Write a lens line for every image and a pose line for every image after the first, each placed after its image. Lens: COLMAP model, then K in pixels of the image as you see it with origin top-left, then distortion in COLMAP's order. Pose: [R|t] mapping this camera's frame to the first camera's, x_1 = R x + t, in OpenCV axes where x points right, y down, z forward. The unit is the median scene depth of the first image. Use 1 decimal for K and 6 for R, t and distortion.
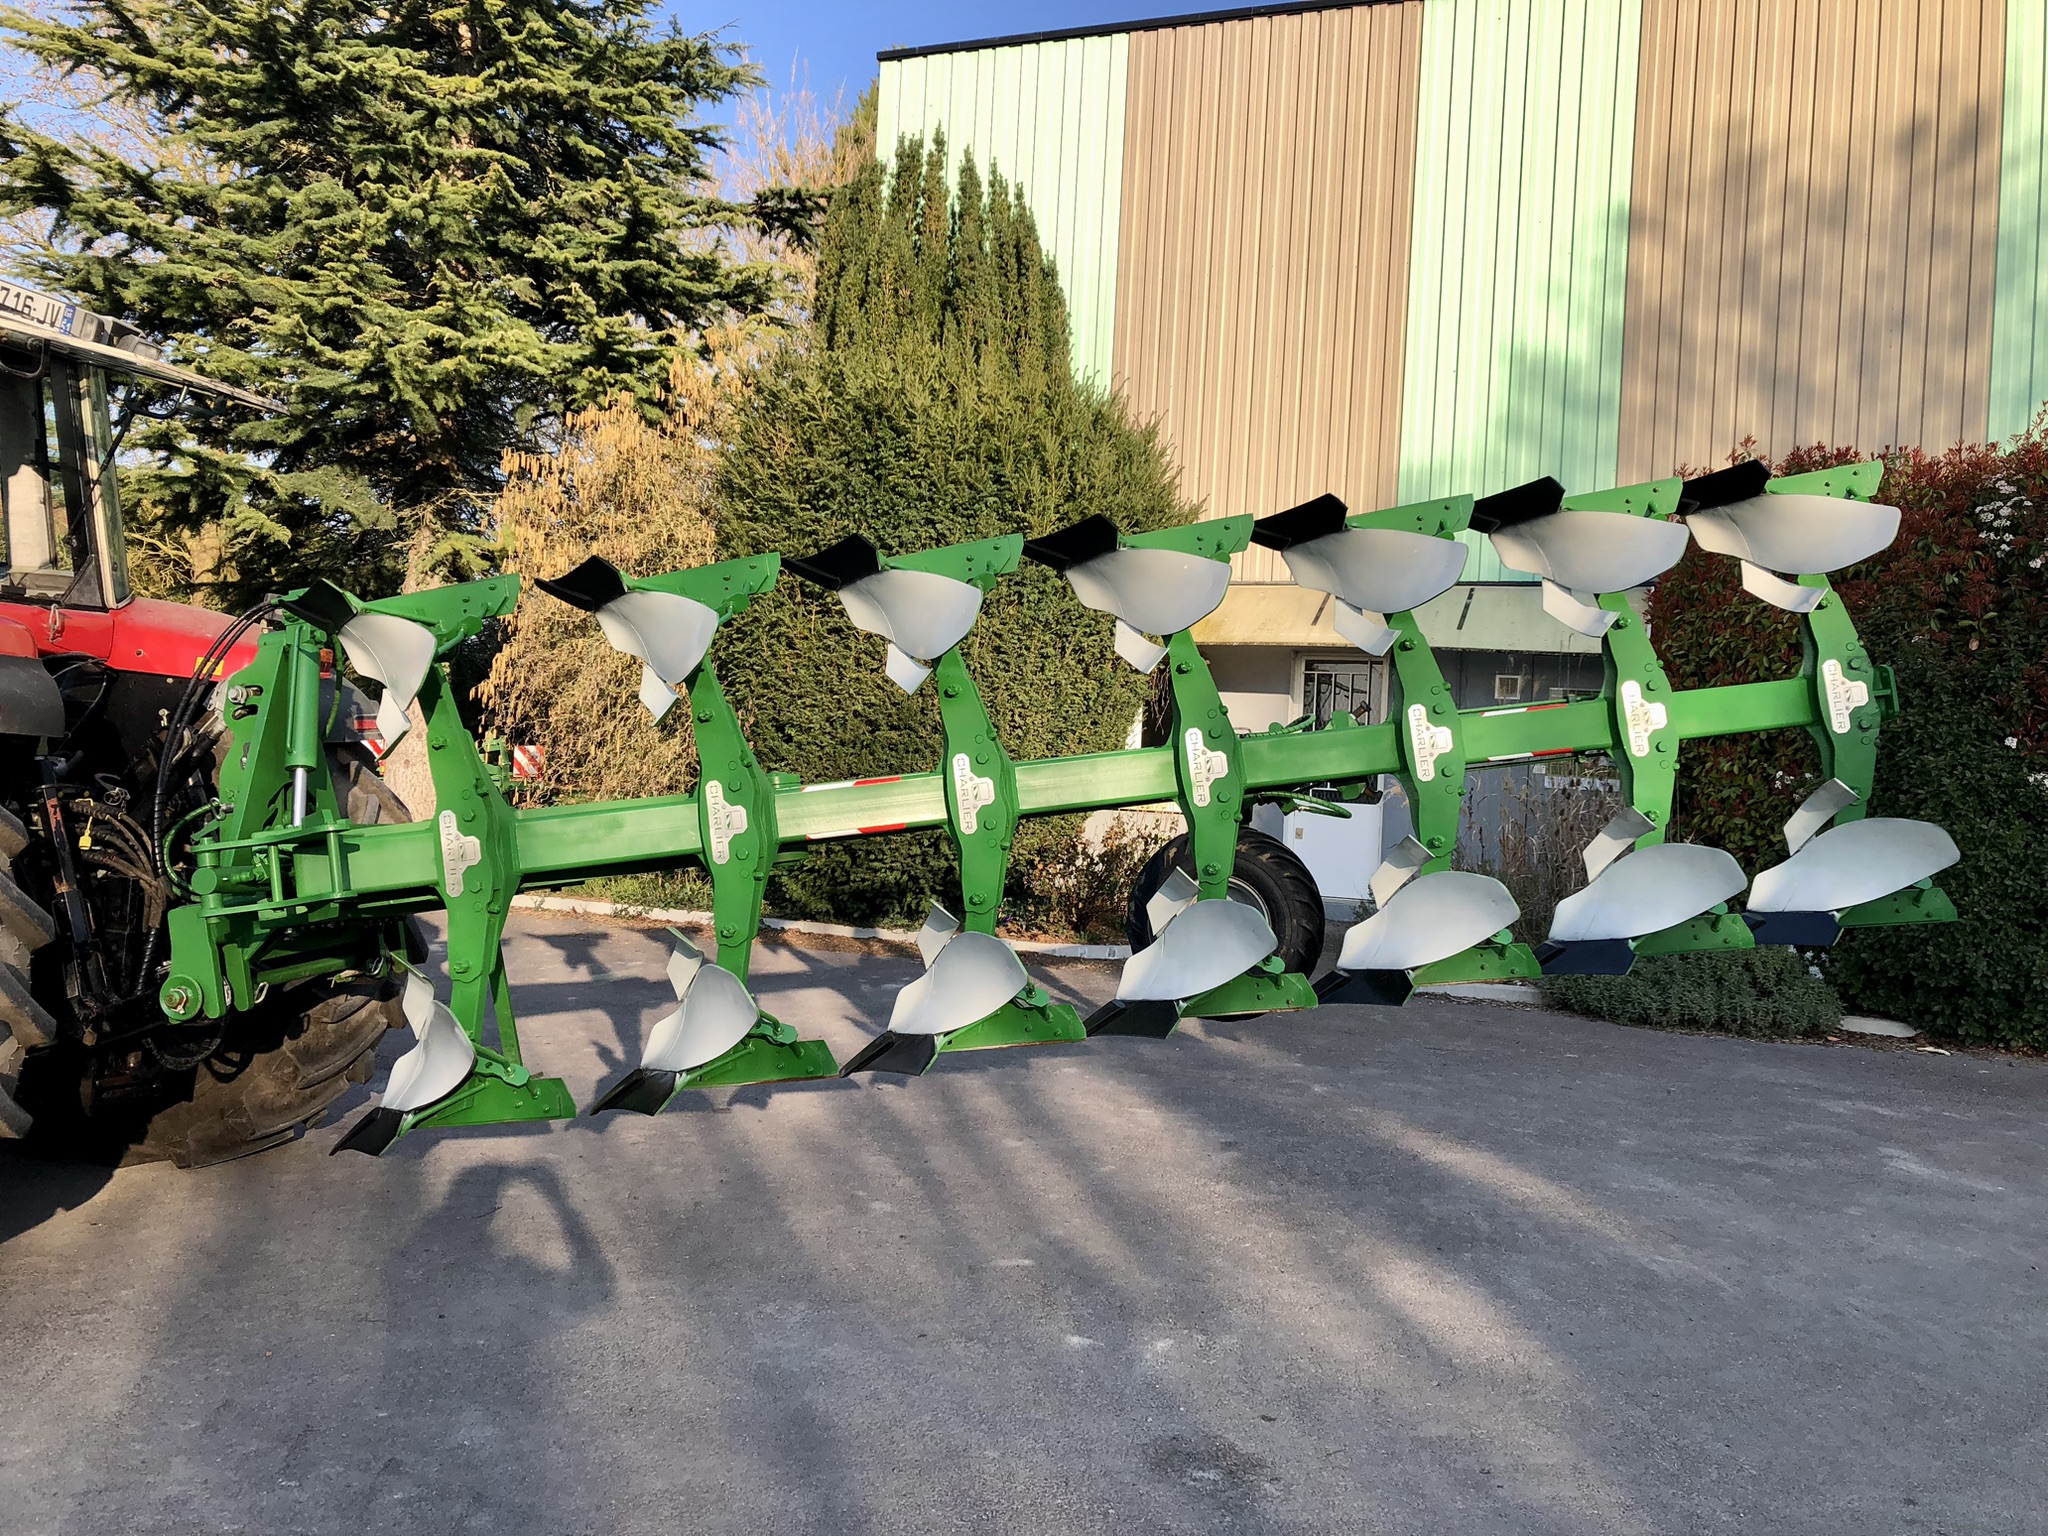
lens RADIAL K [[1659.5, 0, 1032.4], [0, 1659.5, 755.2], [0, 0, 1]] dist [0.033153, -0.029034]
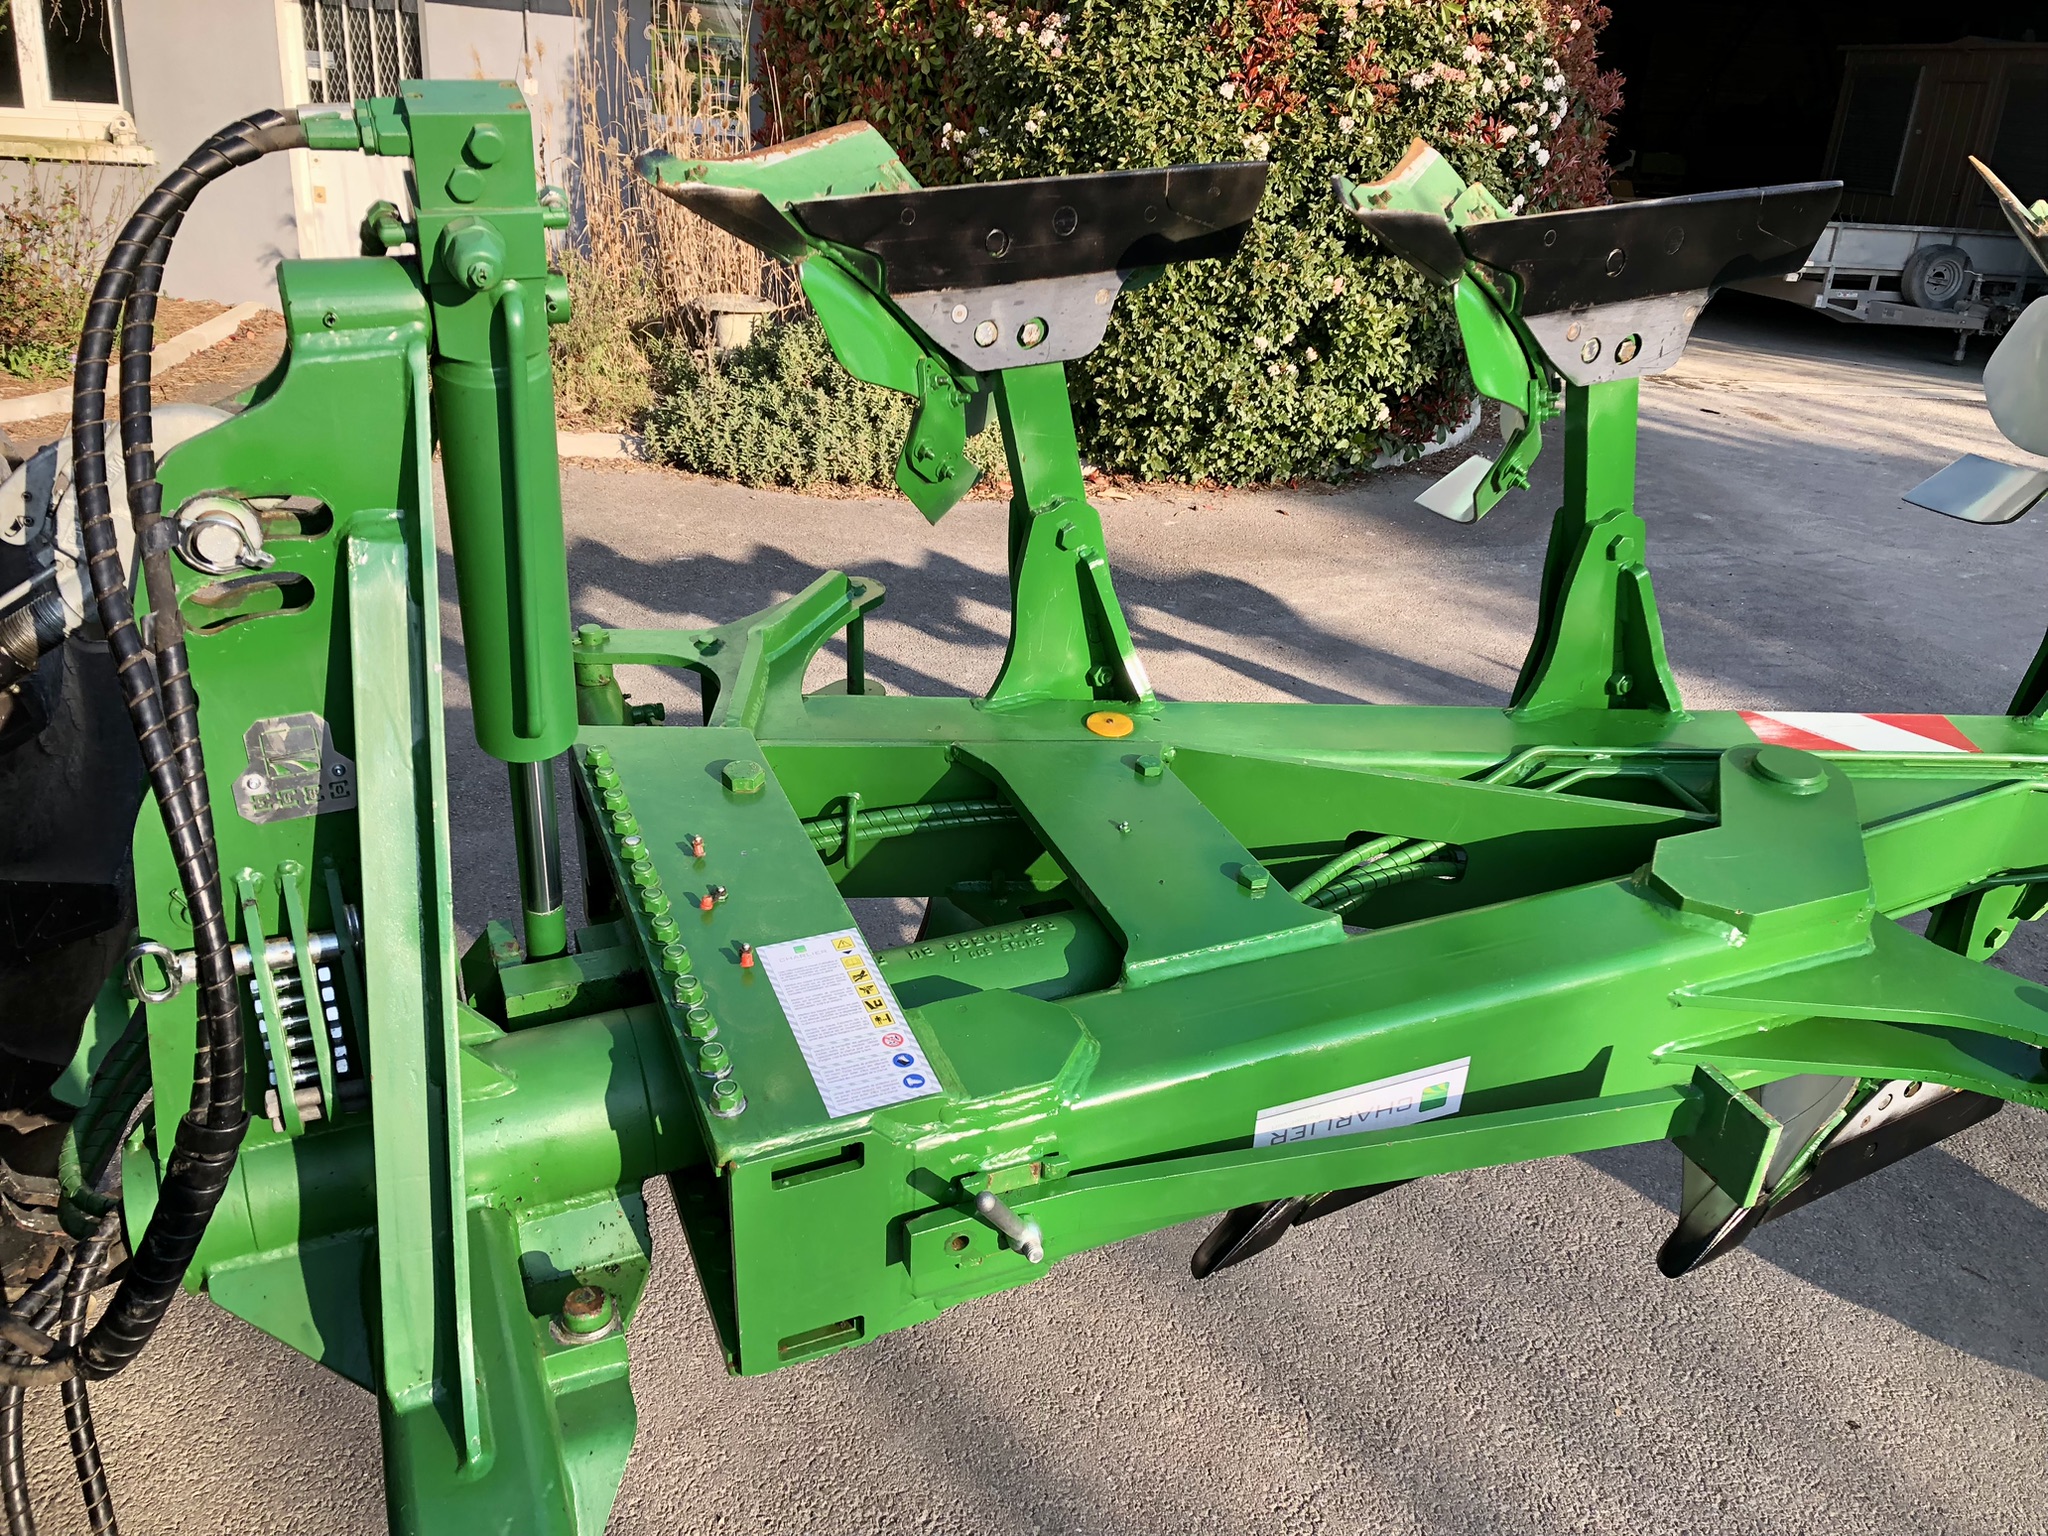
lens RADIAL K [[1659.5, 0, 987.9], [0, 1659.5, 762.2], [0, 0, 1]] dist [0.033153, -0.029034]
pose [[0.891083, -0.155049, 0.426534, 0.115343], [-0.023379, 0.922902, 0.384325, -0.014503], [-0.453239, -0.352437, 0.818757, 0.315021]]
